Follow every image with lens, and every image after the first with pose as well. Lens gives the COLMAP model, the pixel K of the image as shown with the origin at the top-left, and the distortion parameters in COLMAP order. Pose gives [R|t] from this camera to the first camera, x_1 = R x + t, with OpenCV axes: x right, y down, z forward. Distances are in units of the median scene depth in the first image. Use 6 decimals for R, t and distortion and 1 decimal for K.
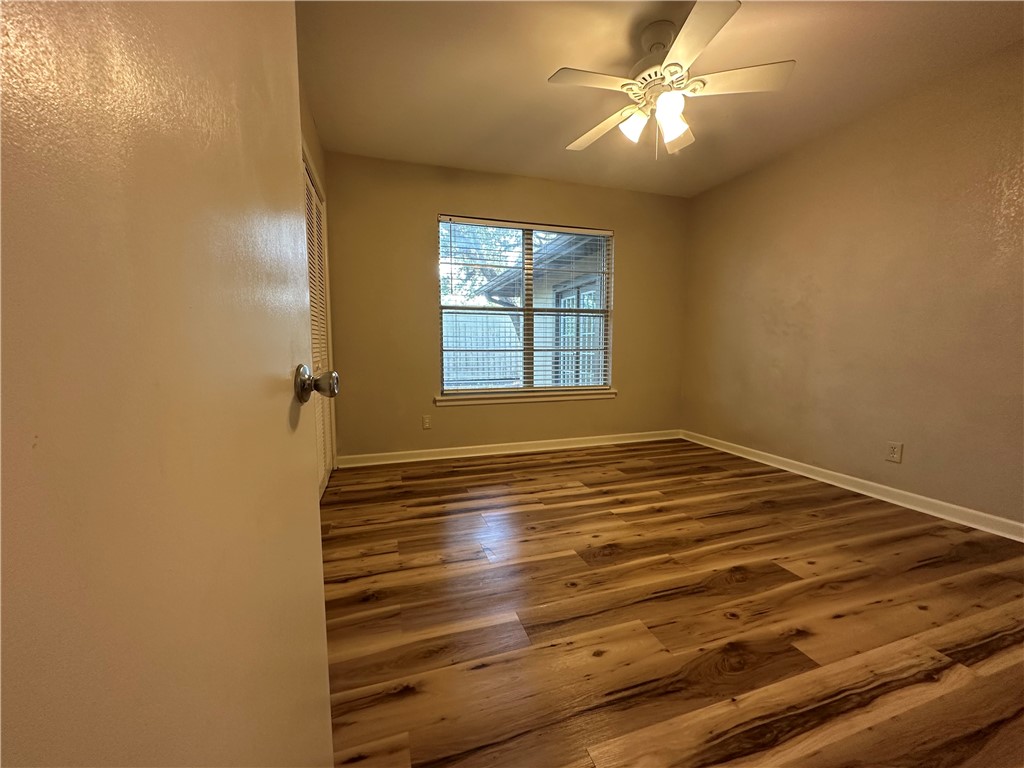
lens RADIAL K [[409.5, 0, 510.6], [0, 409.5, 378.4], [0, 0, 1]] dist [-0.000846, 0.000350]
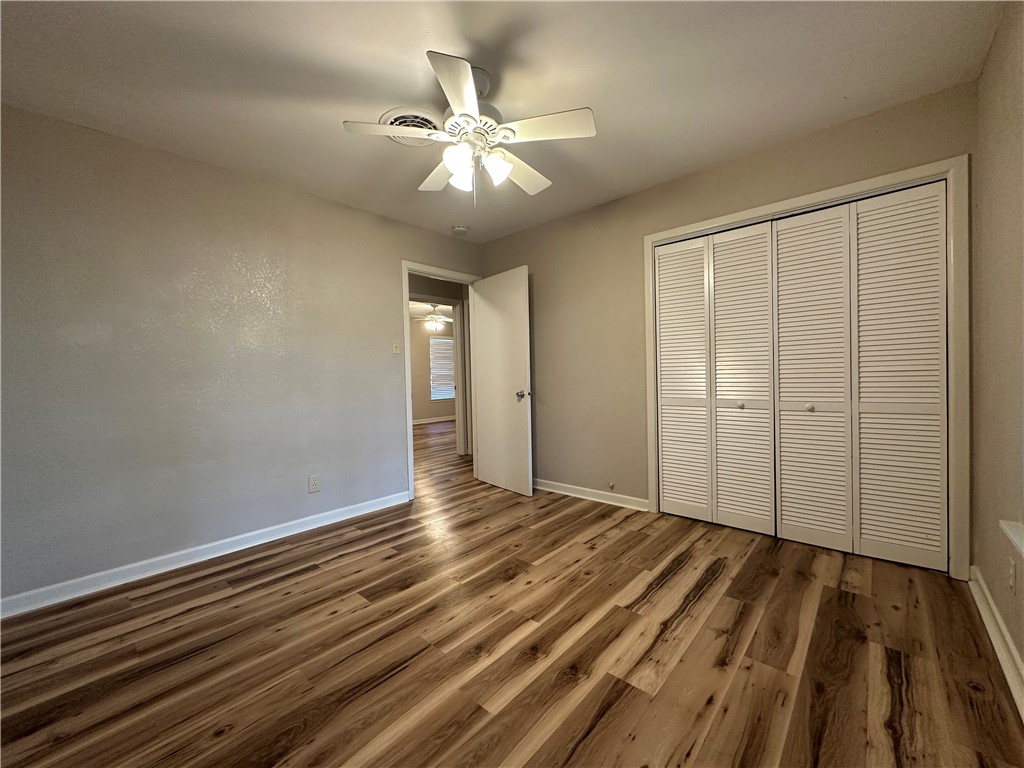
lens RADIAL K [[409.5, 0, 510.6], [0, 409.5, 378.4], [0, 0, 1]] dist [-0.000846, 0.000350]
pose [[-0.865475, 0.032933, -0.499868, 0.706565], [-0.011740, 0.996229, 0.085961, -0.198607], [0.500815, 0.080266, -0.861825, 1.732123]]
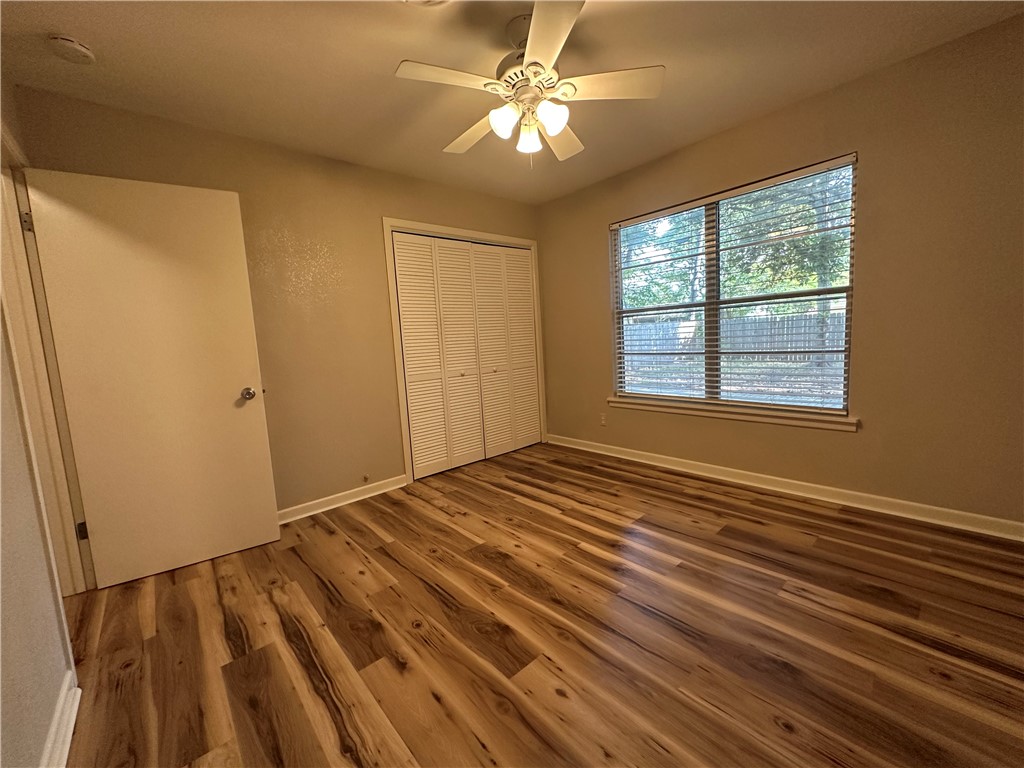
lens RADIAL K [[407.4, 0, 512.0], [0, 407.4, 384.0], [0, 0, 1]] dist [-0.001035, 0.000057]
pose [[0.402447, 0.082178, -0.911747, 1.087532], [-0.015656, 0.996435, 0.082900, -0.119442], [0.915309, -0.019089, 0.402299, 0.539266]]
